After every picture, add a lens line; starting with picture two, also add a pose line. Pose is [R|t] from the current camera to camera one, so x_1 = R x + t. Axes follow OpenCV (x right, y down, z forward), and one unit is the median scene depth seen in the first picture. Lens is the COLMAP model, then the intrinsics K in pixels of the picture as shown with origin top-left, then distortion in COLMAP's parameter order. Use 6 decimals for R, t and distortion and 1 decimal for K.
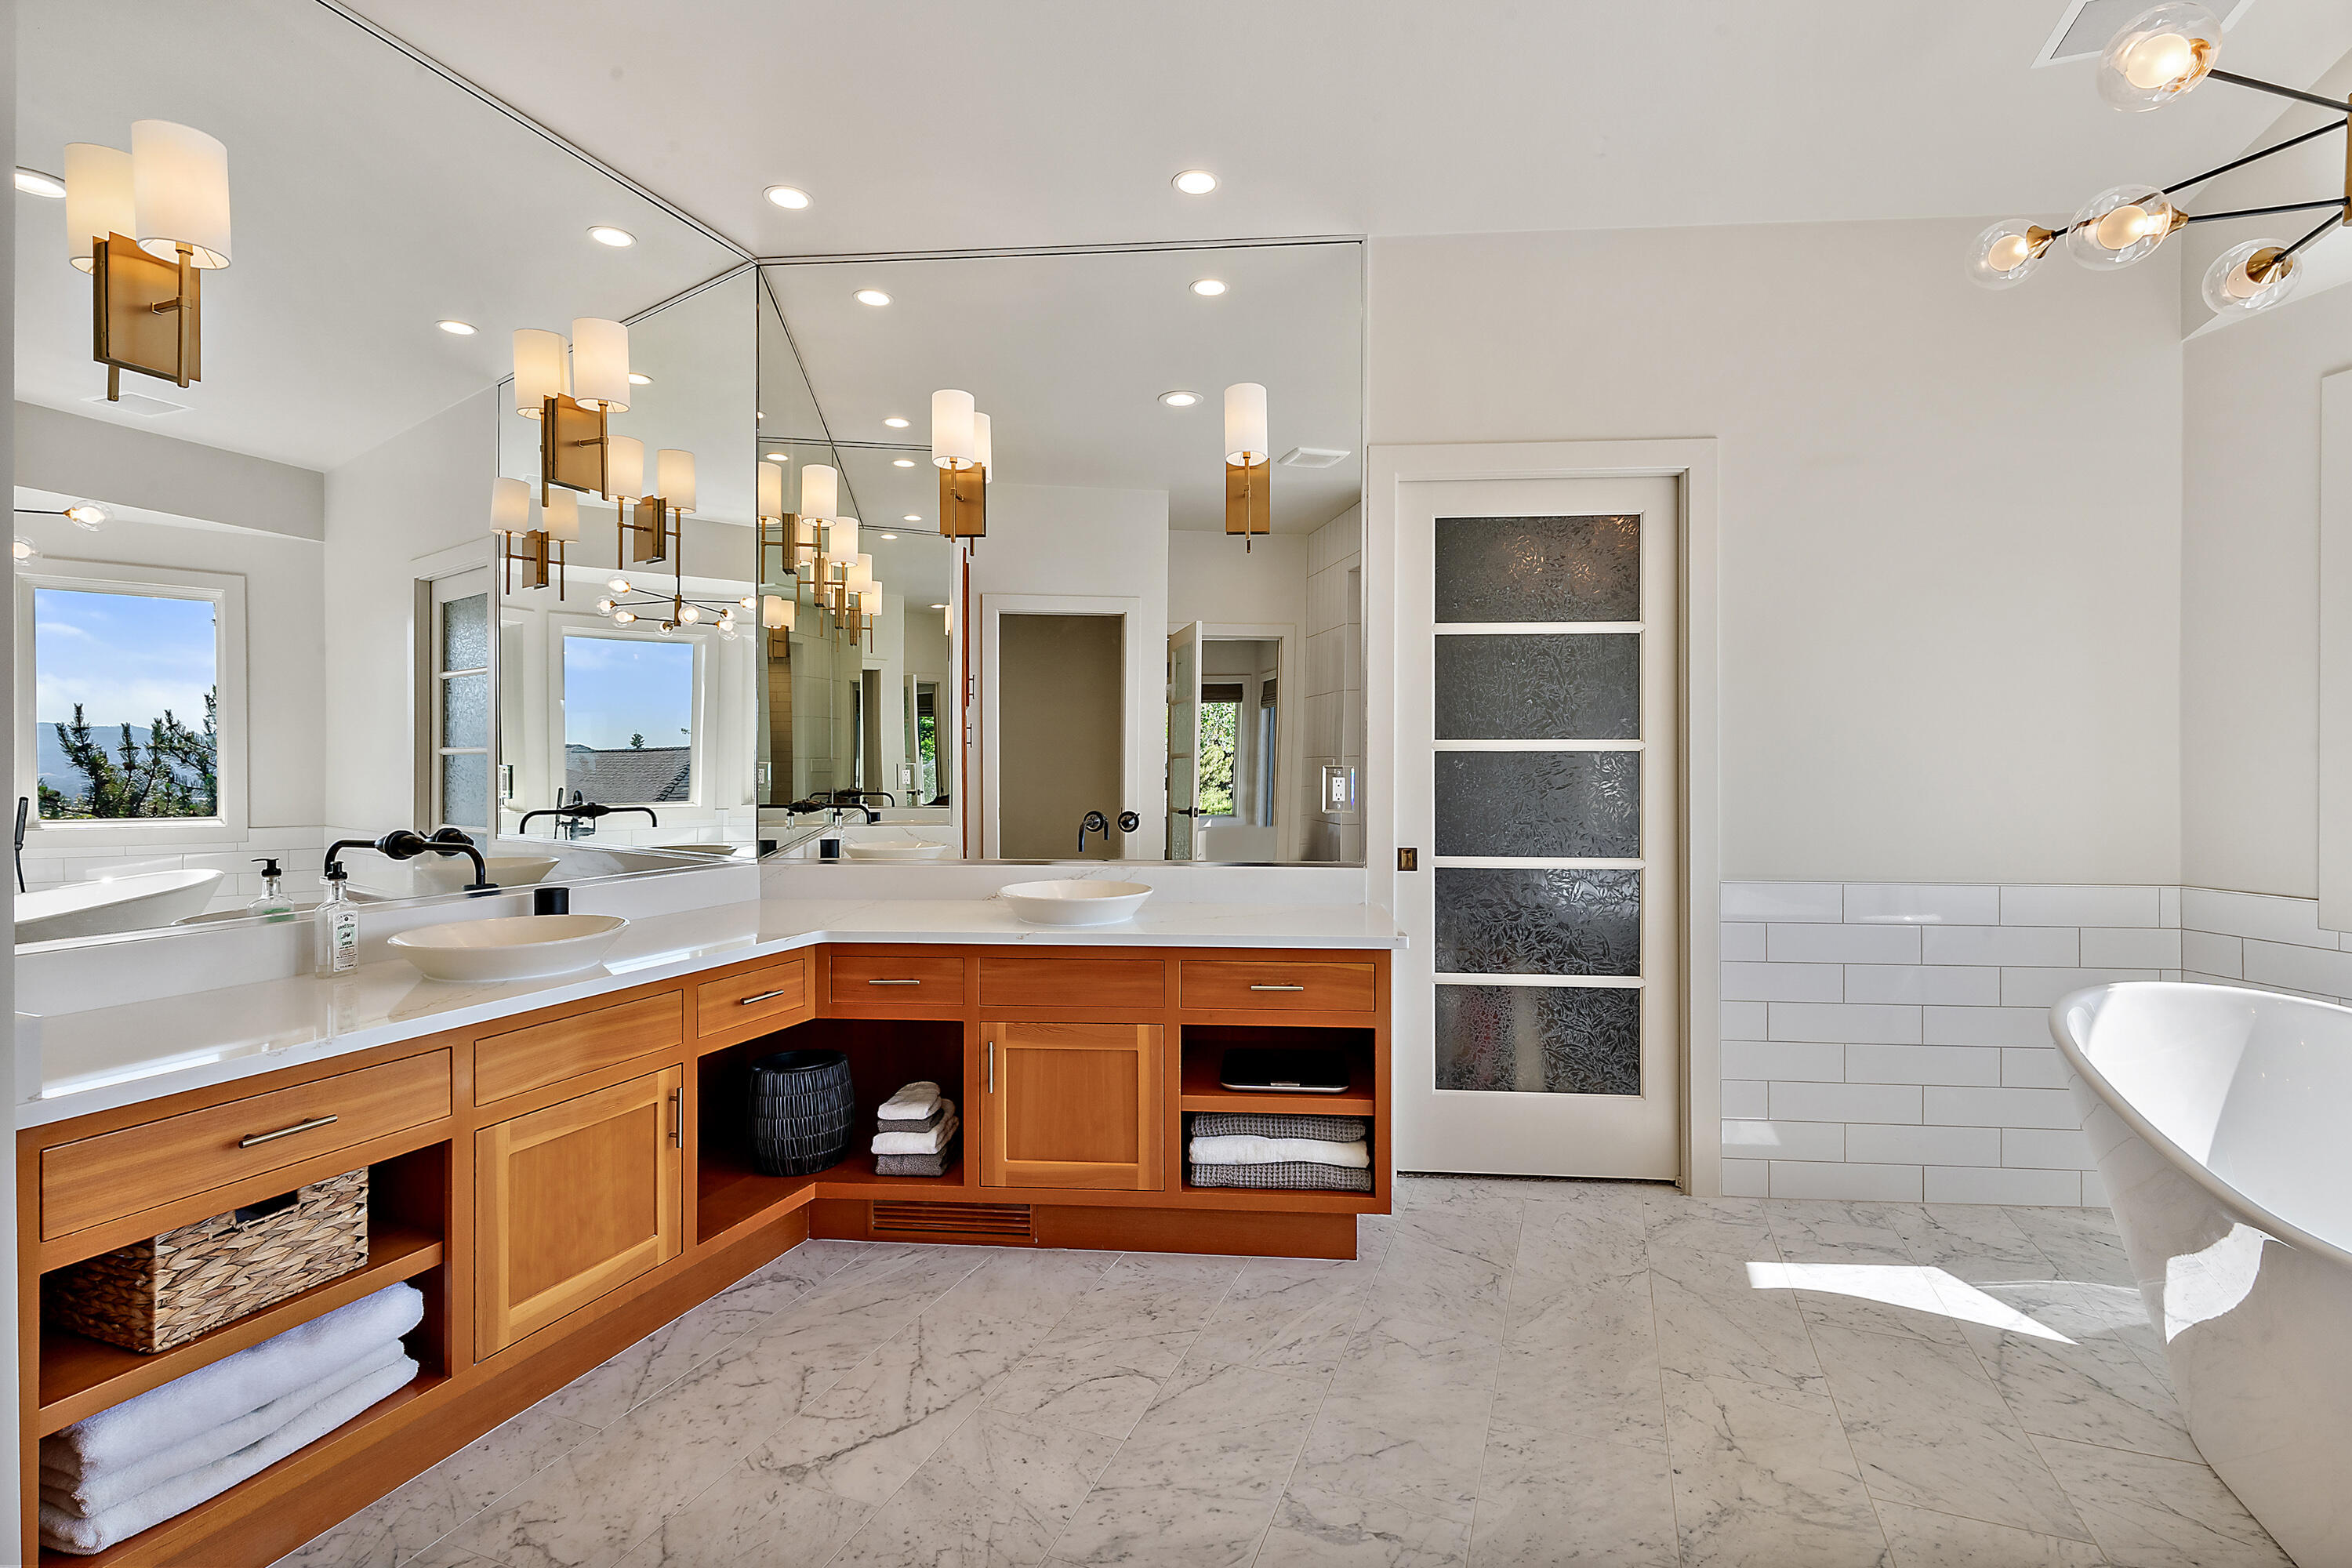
lens RADIAL K [[1078.5, 0, 1187.1], [0, 1078.5, 775.5], [0, 0, 1]] dist [0.008940, -0.001455]
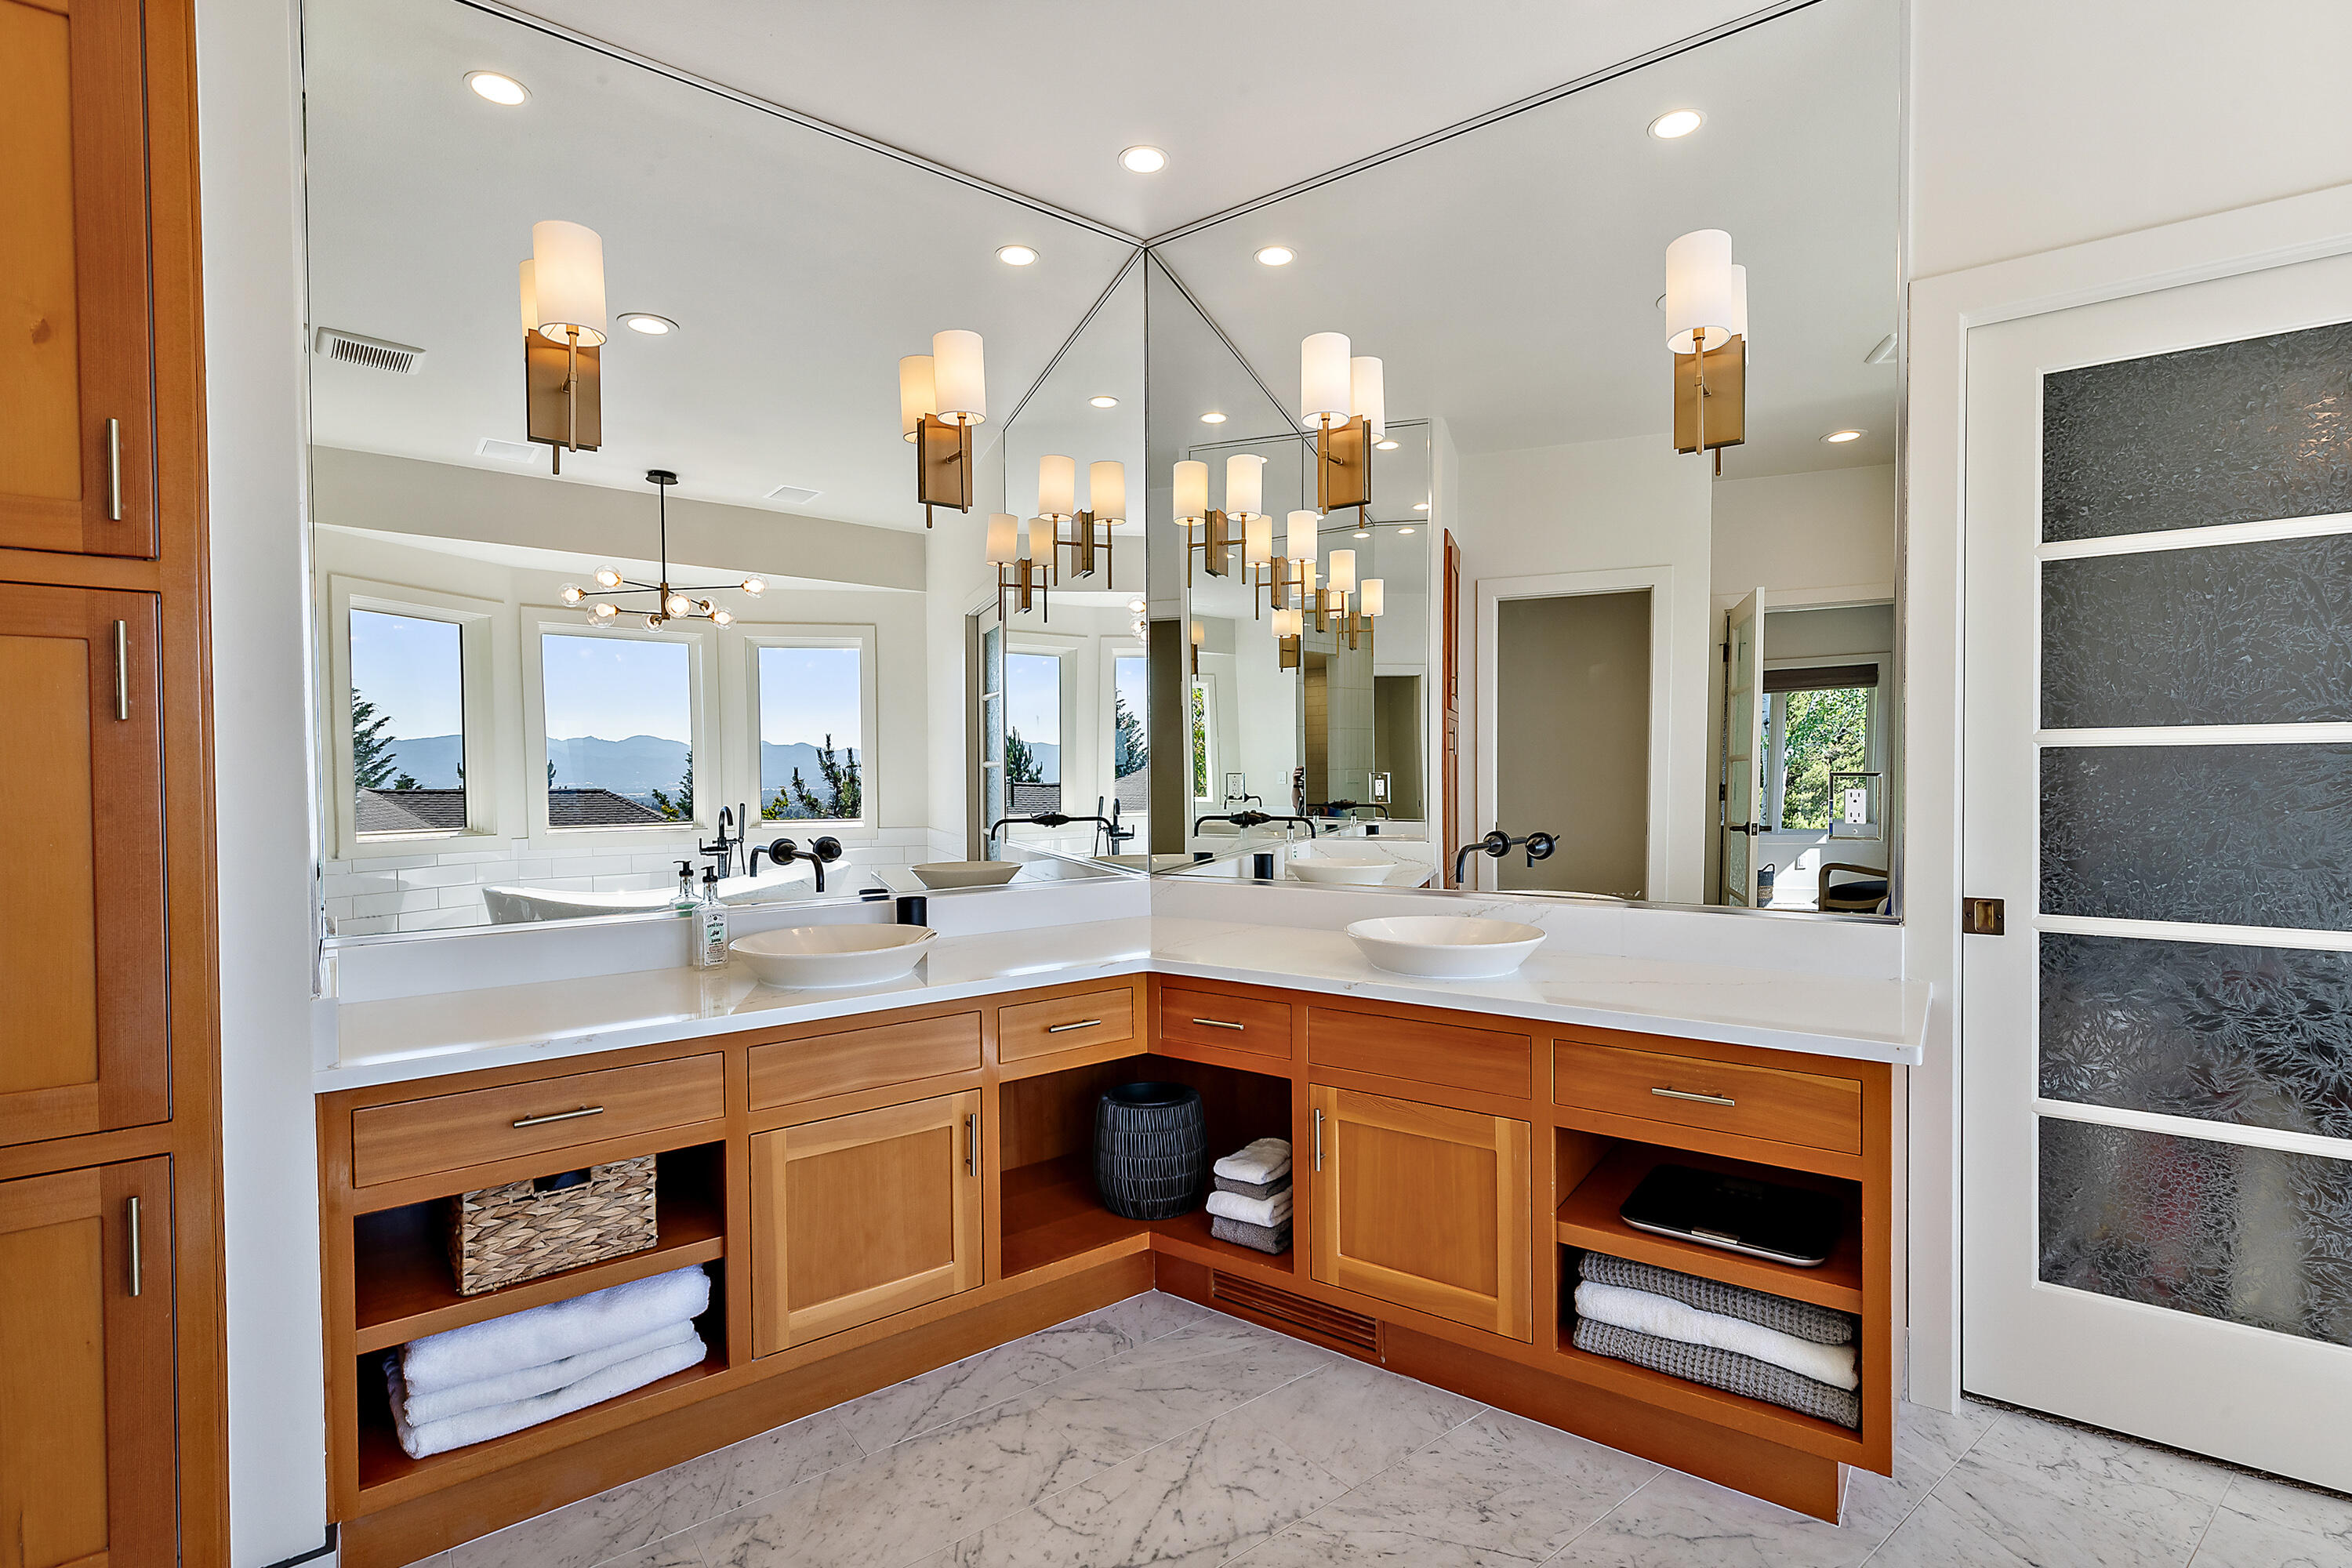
lens RADIAL K [[1092.3, 0, 1191.3], [0, 1092.3, 800.5], [0, 0, 1]] dist [0.007509, 0.000013]
pose [[0.855075, 0.005776, -0.518472, 0.167632], [0.001985, 0.999894, 0.014411, -0.002060], [0.518501, -0.013352, 0.854973, 0.236389]]
